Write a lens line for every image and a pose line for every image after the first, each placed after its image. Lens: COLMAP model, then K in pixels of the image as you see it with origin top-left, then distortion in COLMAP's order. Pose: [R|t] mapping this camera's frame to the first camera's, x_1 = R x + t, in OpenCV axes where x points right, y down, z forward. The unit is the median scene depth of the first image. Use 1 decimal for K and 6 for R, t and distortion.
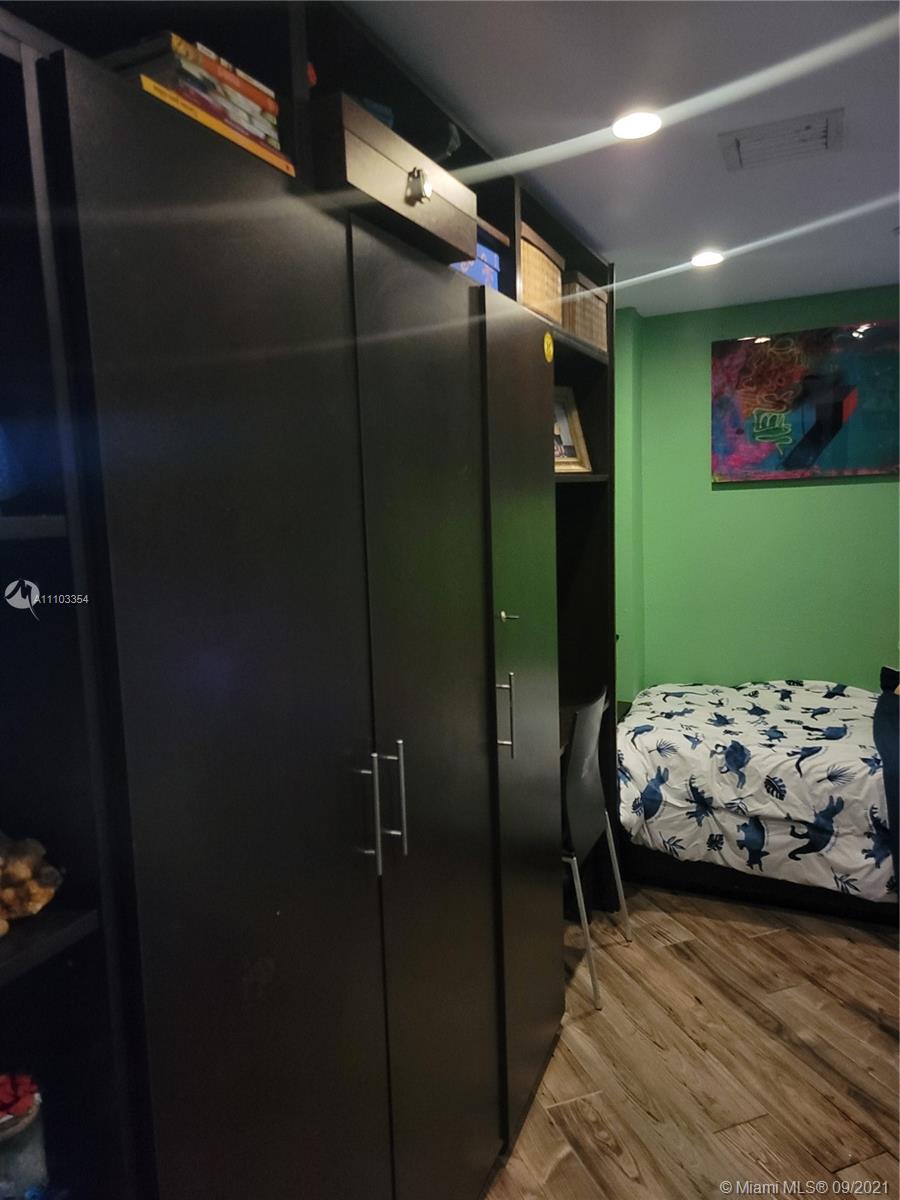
lens RADIAL K [[825.5, 0, 450.0], [0, 825.5, 600.0], [0, 0, 1]] dist [0.068860, -0.062679]
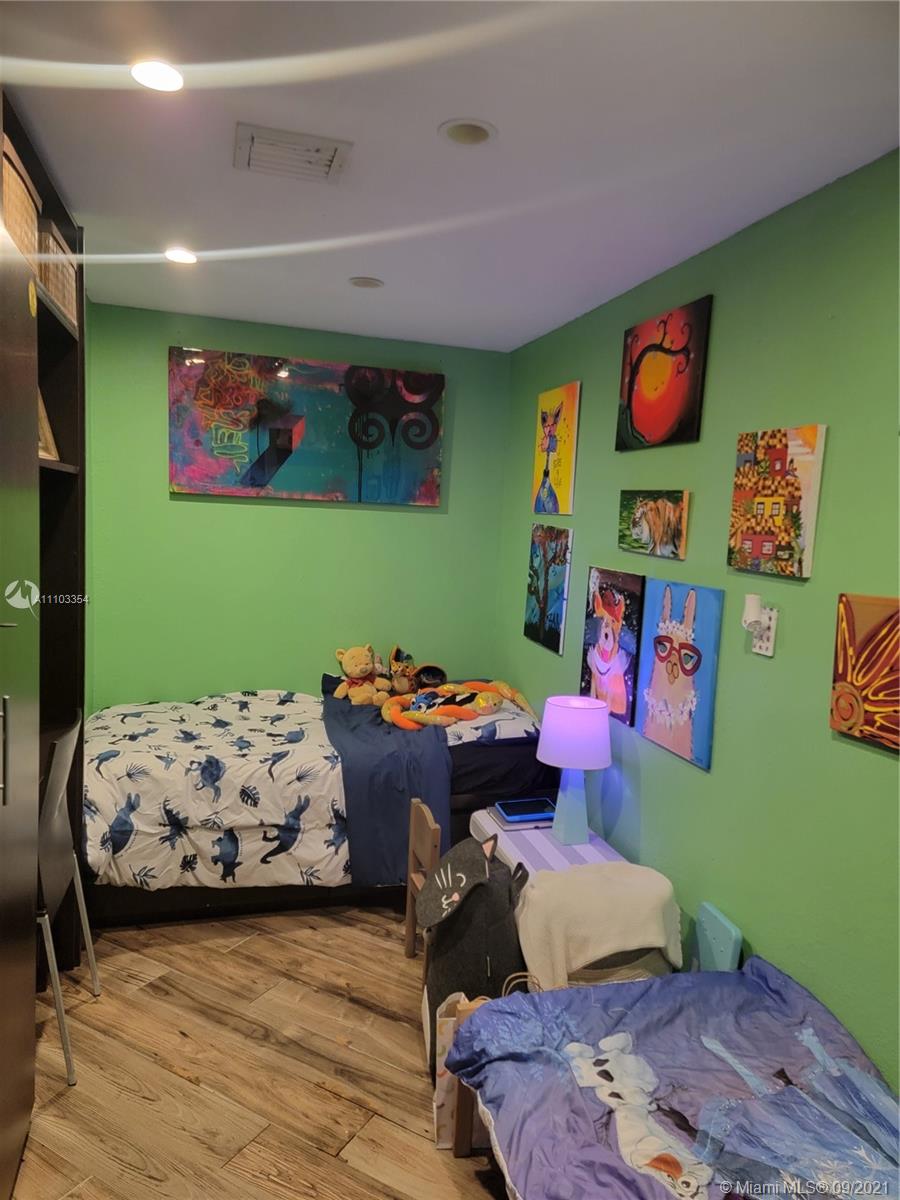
lens RADIAL K [[814.2, 0, 450.7], [0, 814.2, 613.7], [0, 0, 1]] dist [0.076987, -0.064276]
pose [[0.757153, 0.000500, 0.653238, -0.076224], [0.006225, 0.999949, -0.007982, 0.012027], [-0.653208, 0.010110, 0.757111, 0.080832]]
